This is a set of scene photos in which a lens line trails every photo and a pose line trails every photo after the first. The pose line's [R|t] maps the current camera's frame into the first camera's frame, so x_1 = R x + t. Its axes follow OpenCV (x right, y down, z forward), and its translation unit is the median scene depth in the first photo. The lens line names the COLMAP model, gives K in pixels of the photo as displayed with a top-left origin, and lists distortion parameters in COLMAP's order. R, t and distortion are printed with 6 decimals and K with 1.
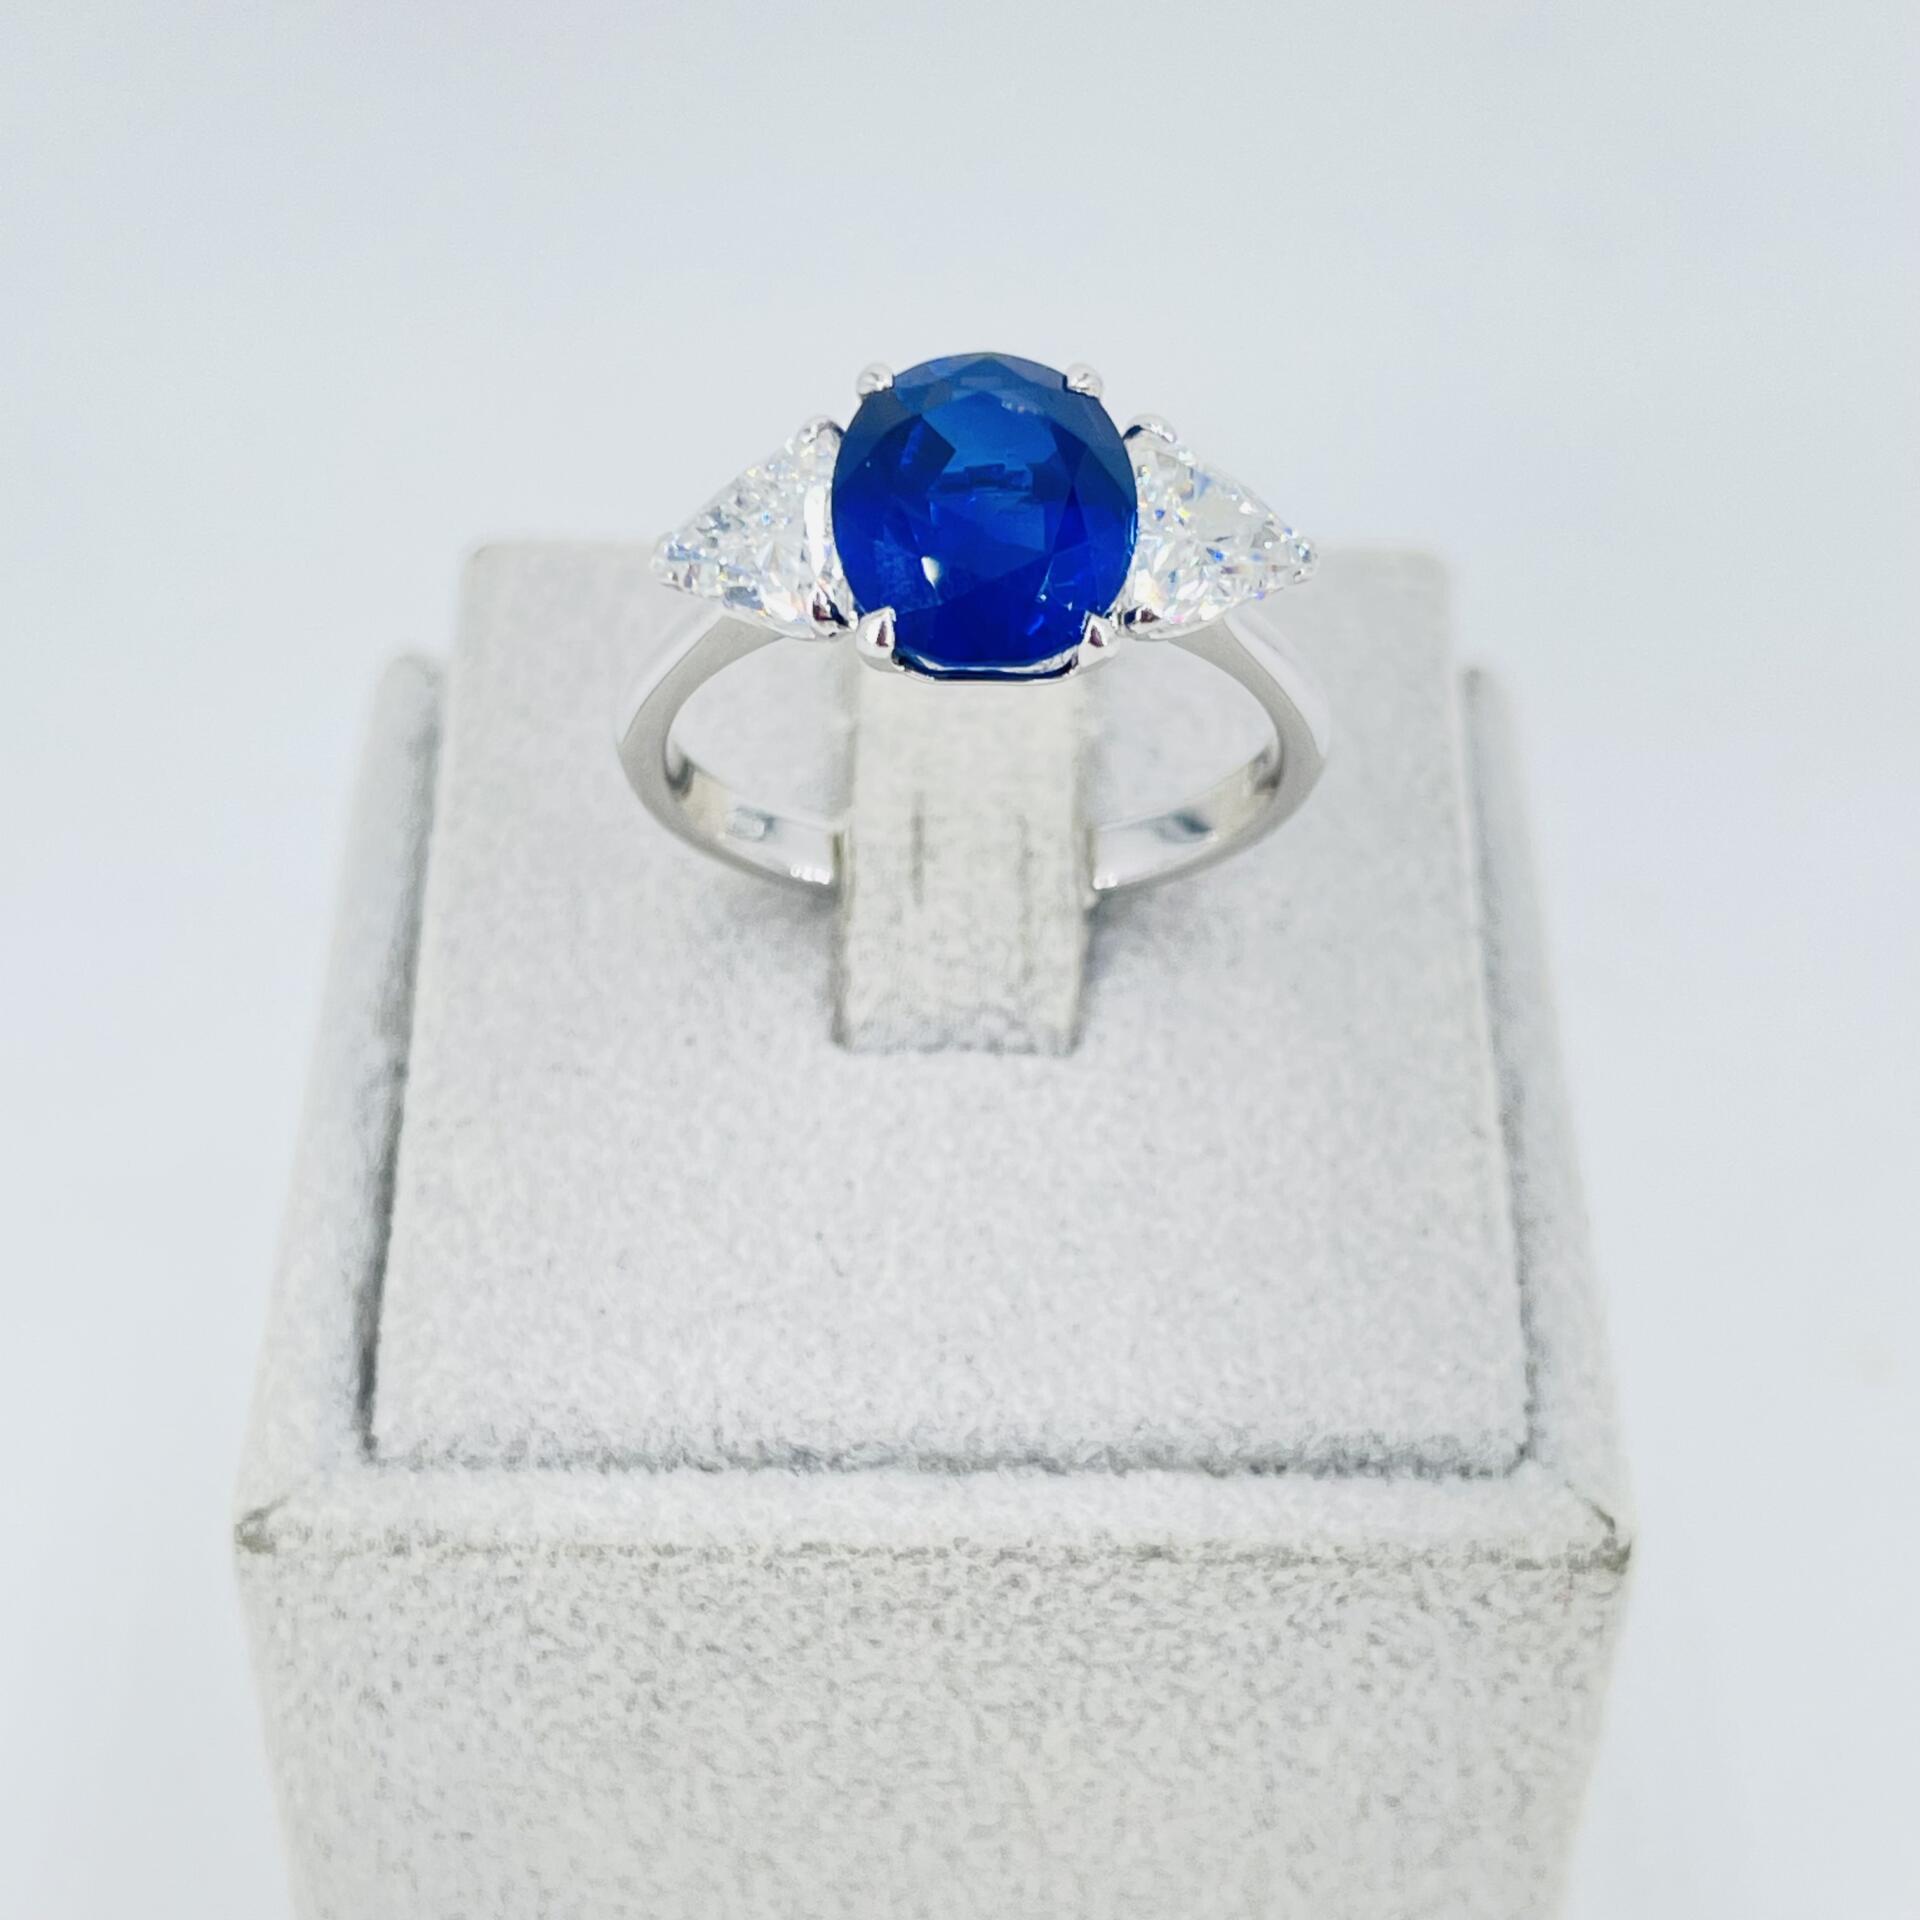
lens RADIAL K [[3944.4, 0, 970.4], [0, 3944.4, 956.8], [0, 0, 1]] dist [0.105142, 0.000000]
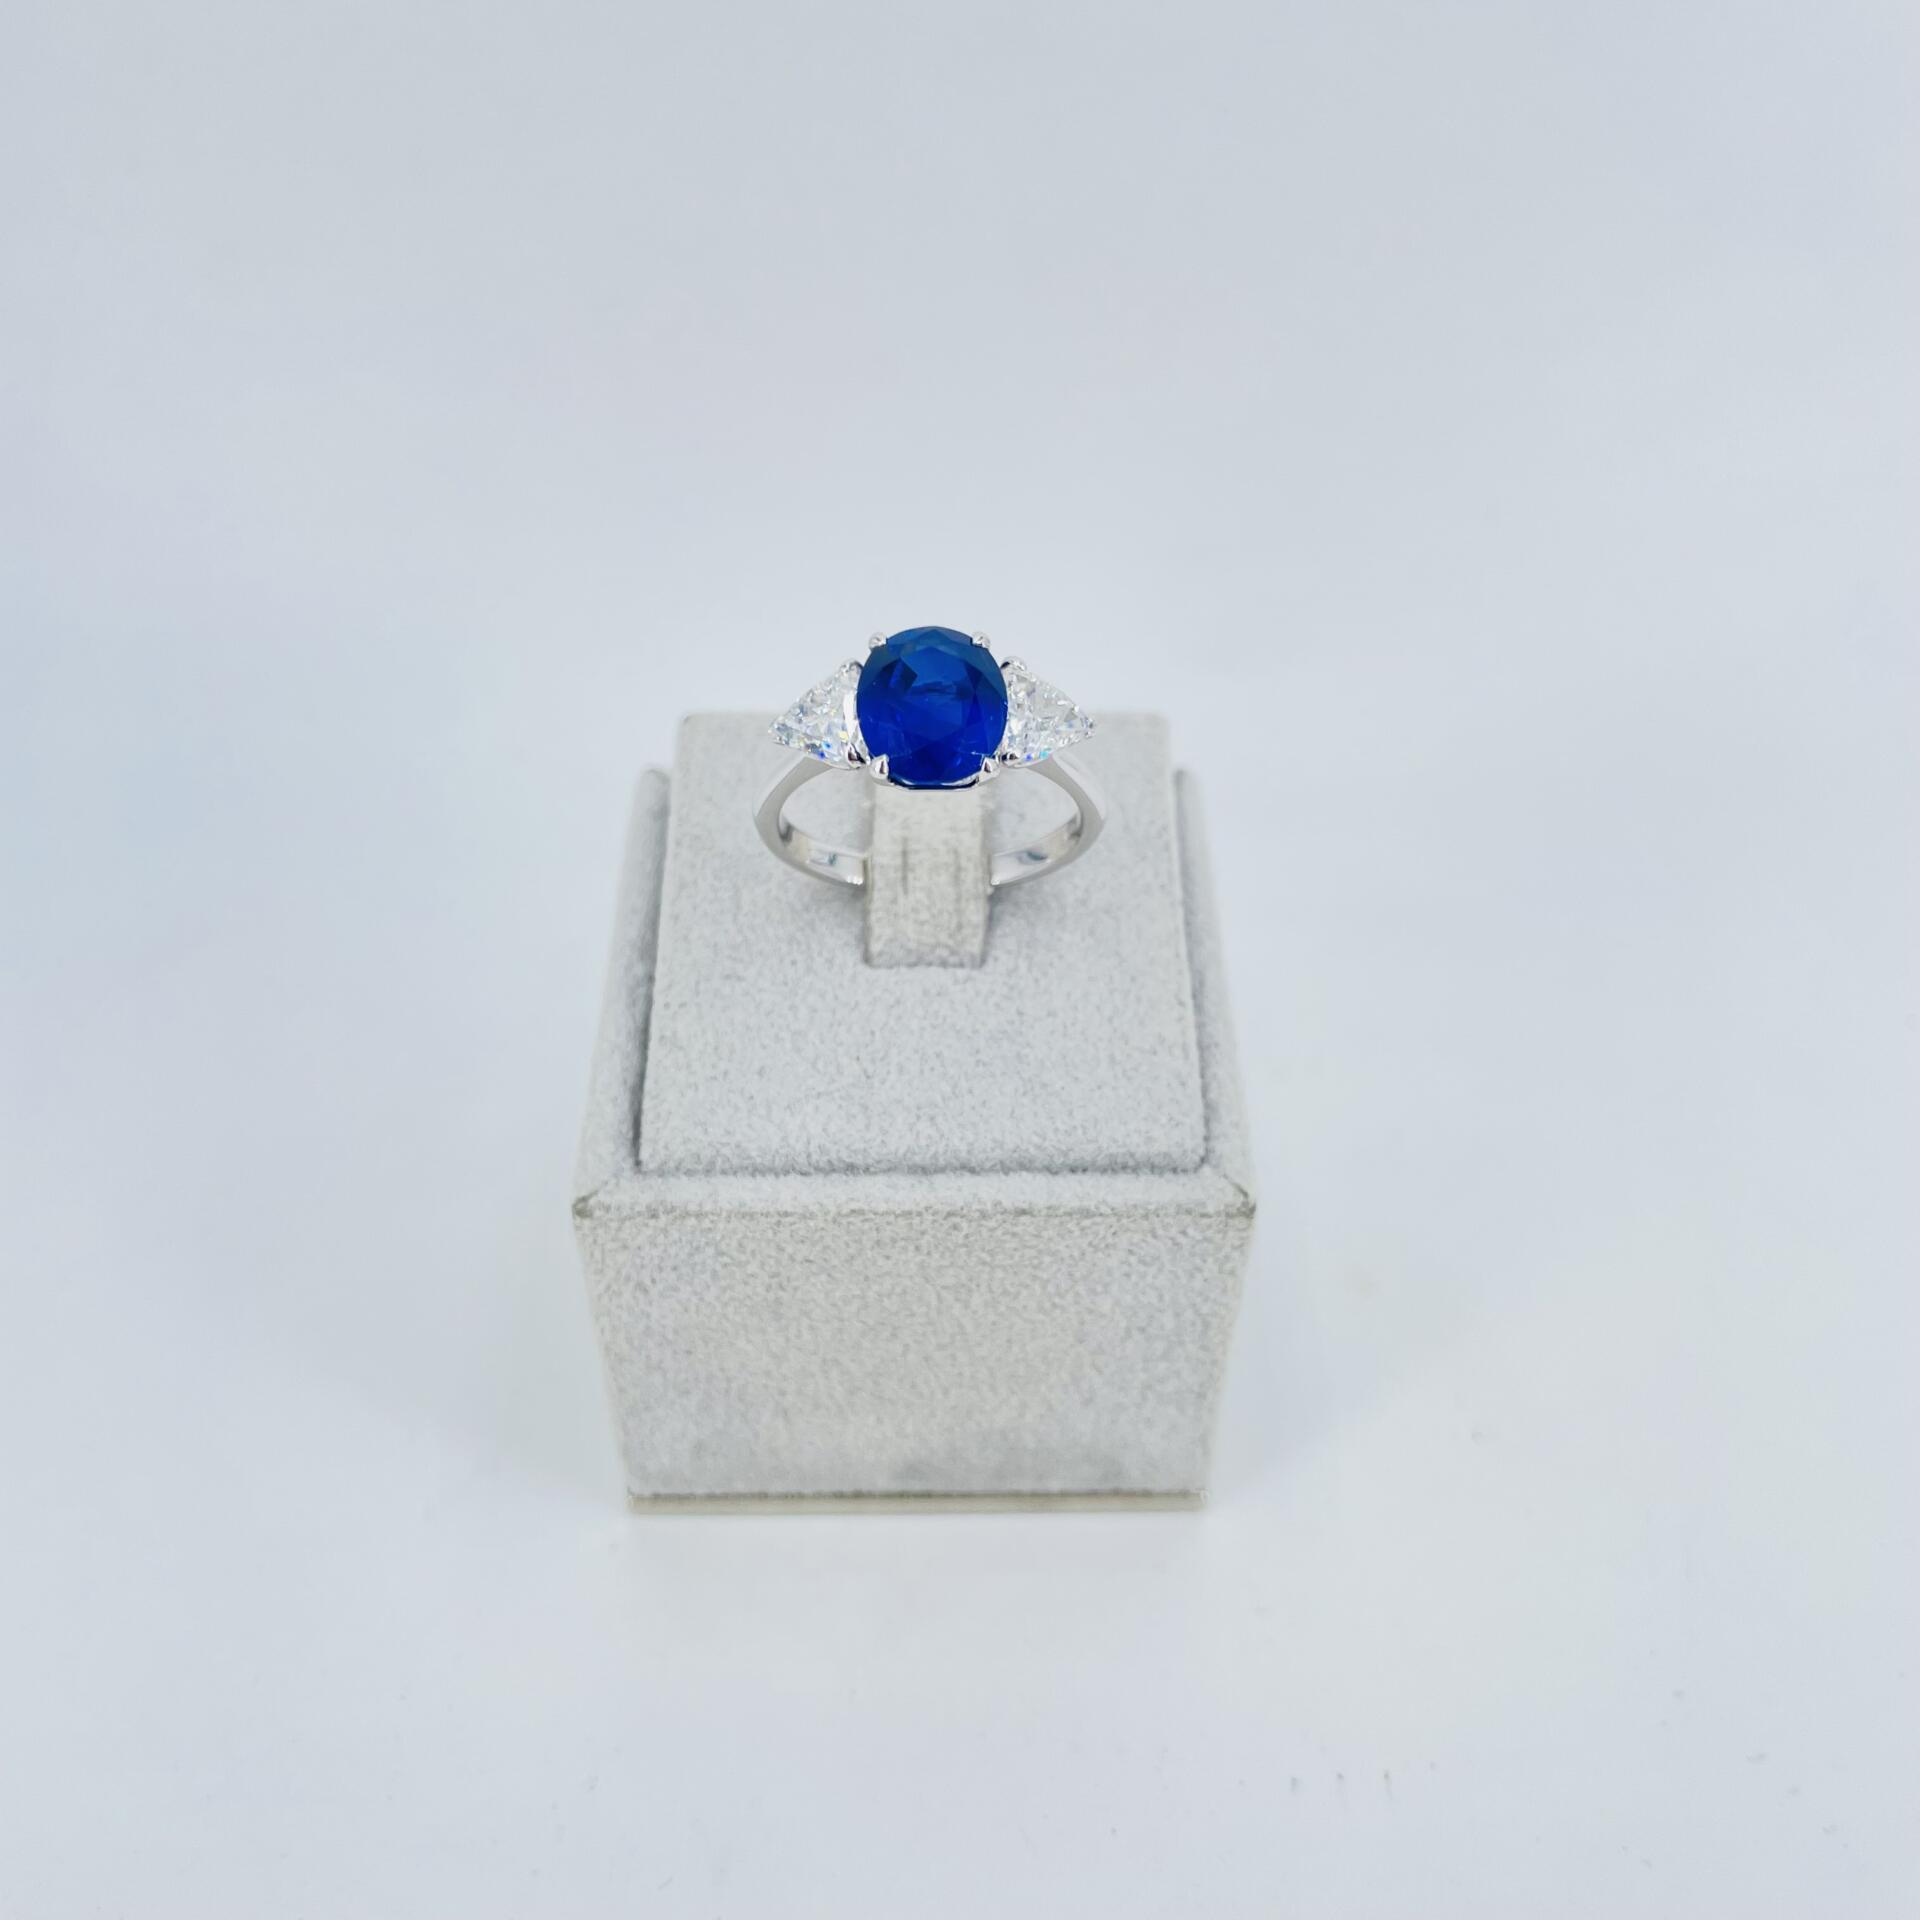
lens RADIAL K [[1997.4, 0, 968.4], [0, 1997.4, 949.4], [0, 0, 1]] dist [0.099196, 0.000000]
pose [[0.999883, -0.011899, 0.009636, 0.009479], [0.011598, 0.999460, 0.030729, -0.016743], [-0.009996, -0.030614, 0.999481, -0.029469]]
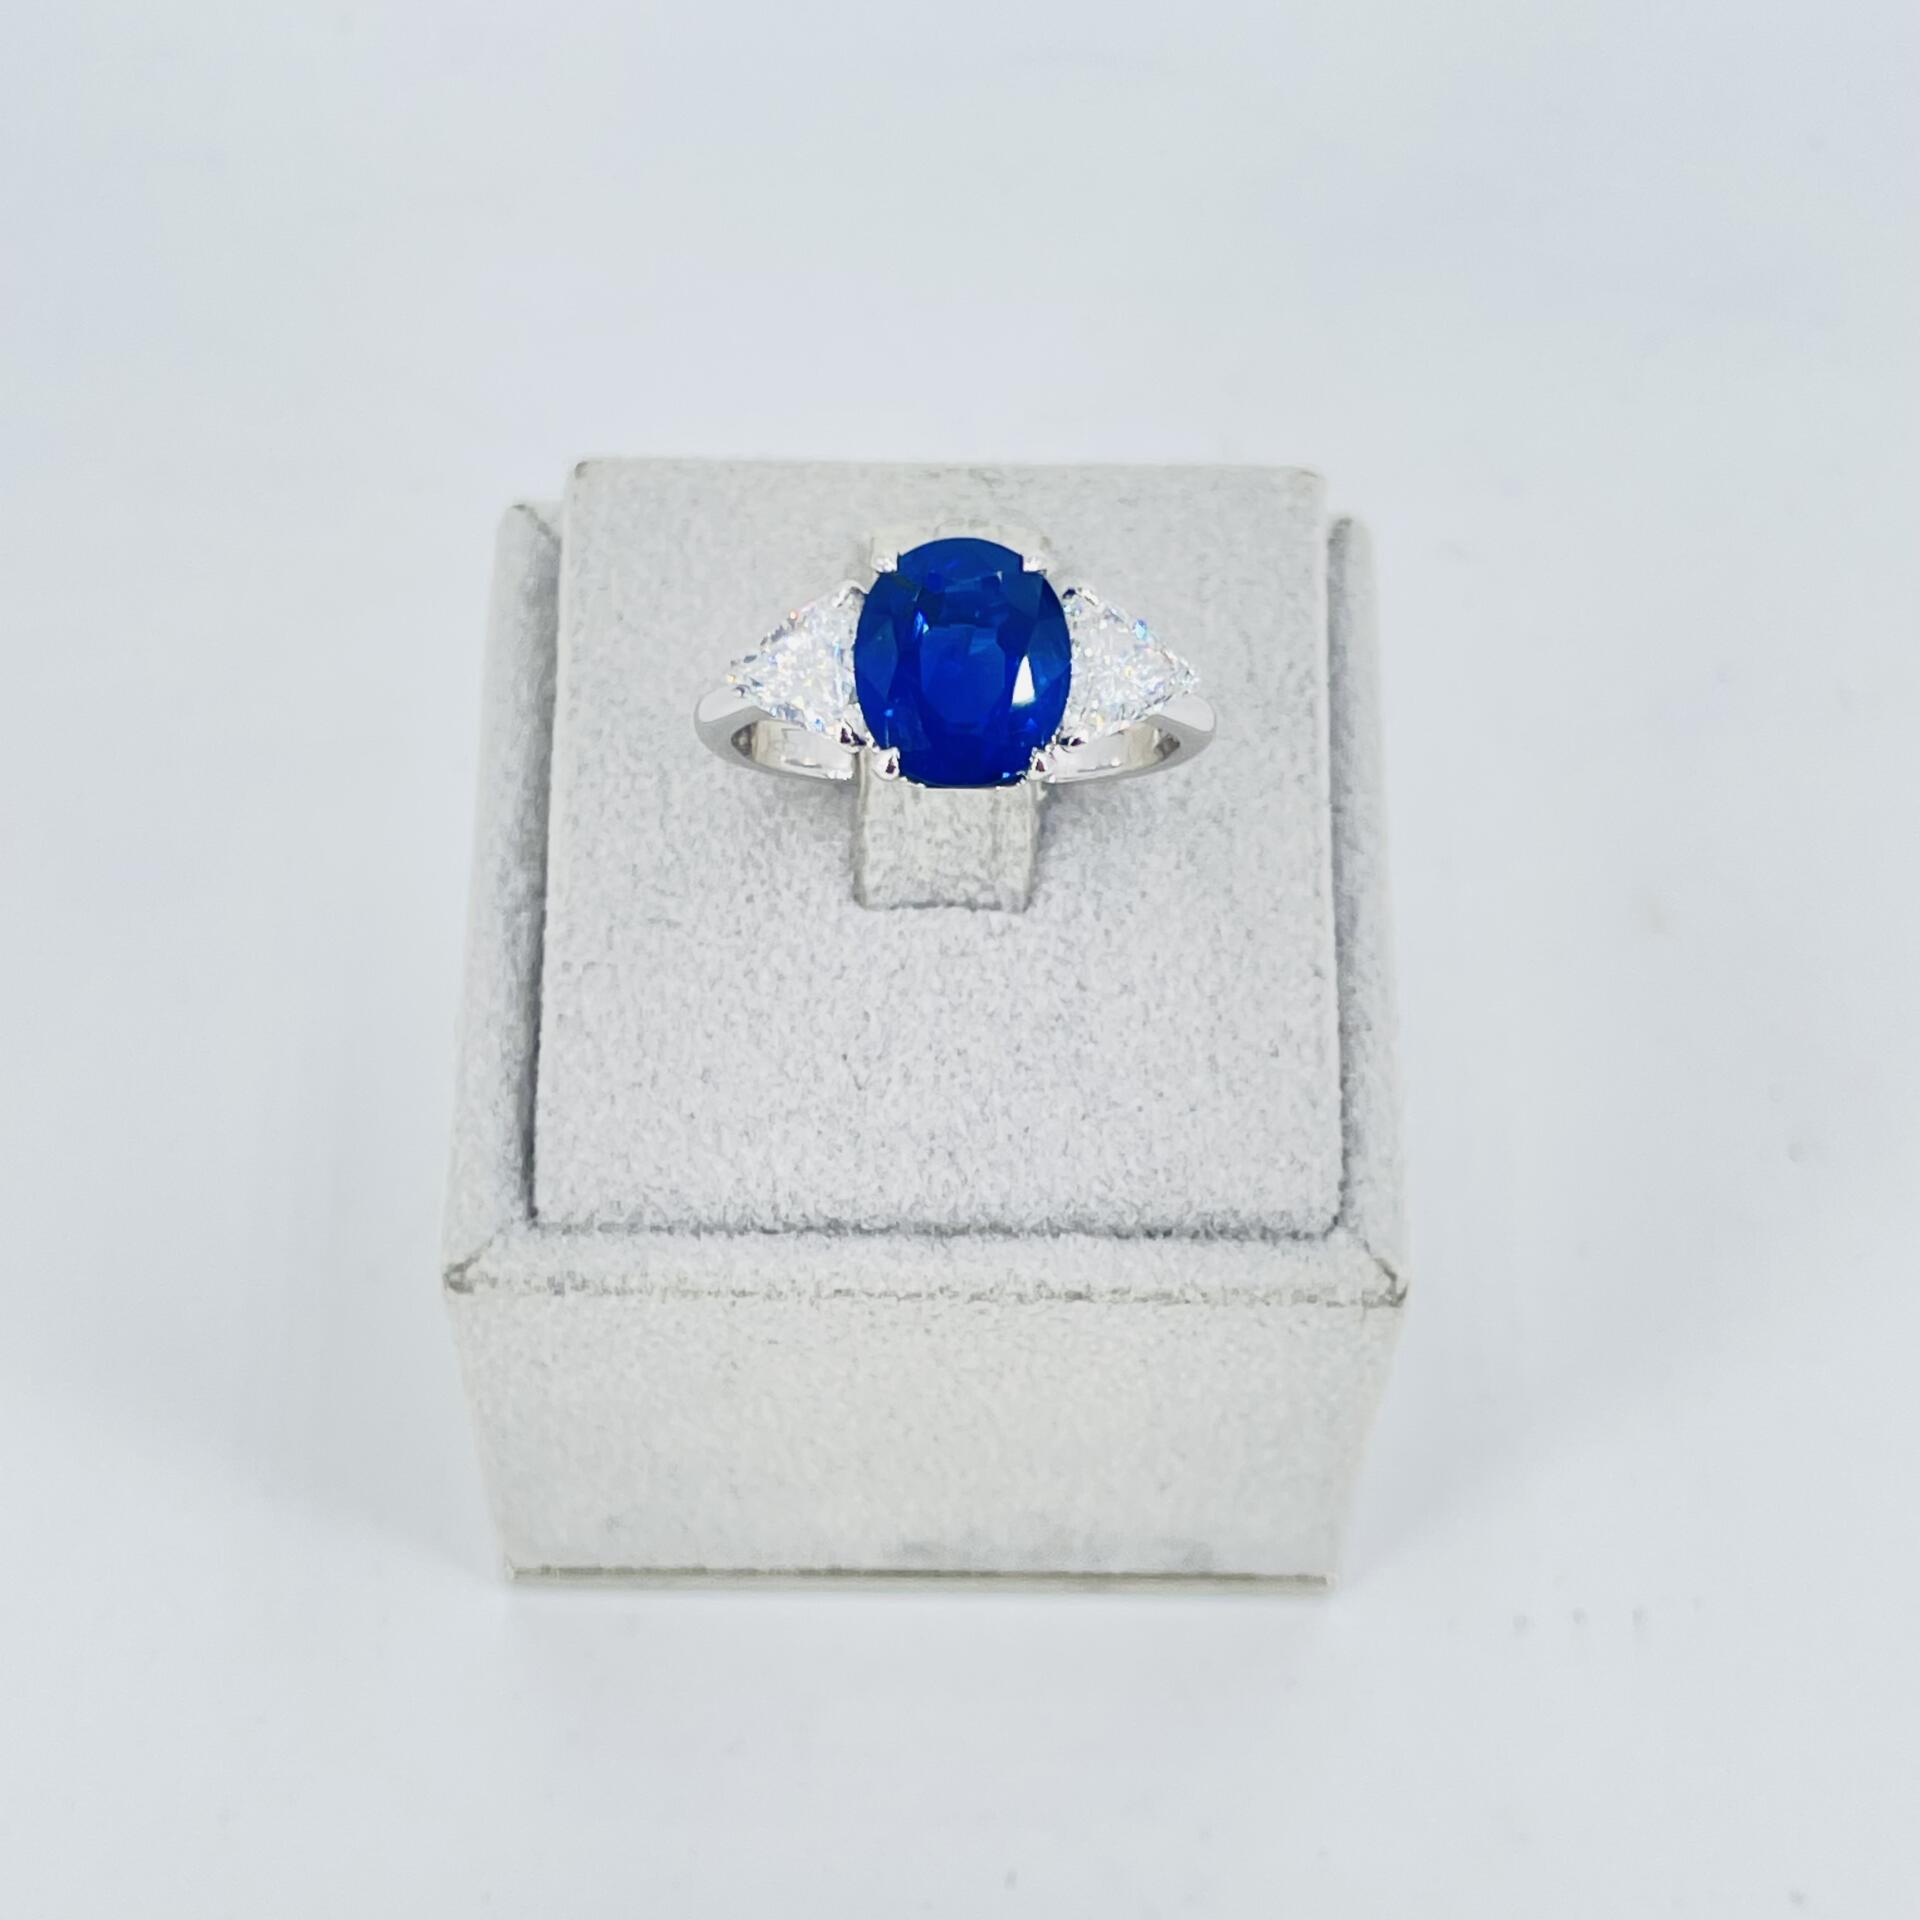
lens RADIAL K [[3944.4, 0, 961.5], [0, 3944.4, 953.0], [0, 0, 1]] dist [0.105142, 0.000000]
pose [[0.999984, 0.005603, -0.001099, 0.004683], [-0.005038, 0.956349, 0.292185, -0.378334], [0.002688, -0.292174, 0.956361, -0.335816]]
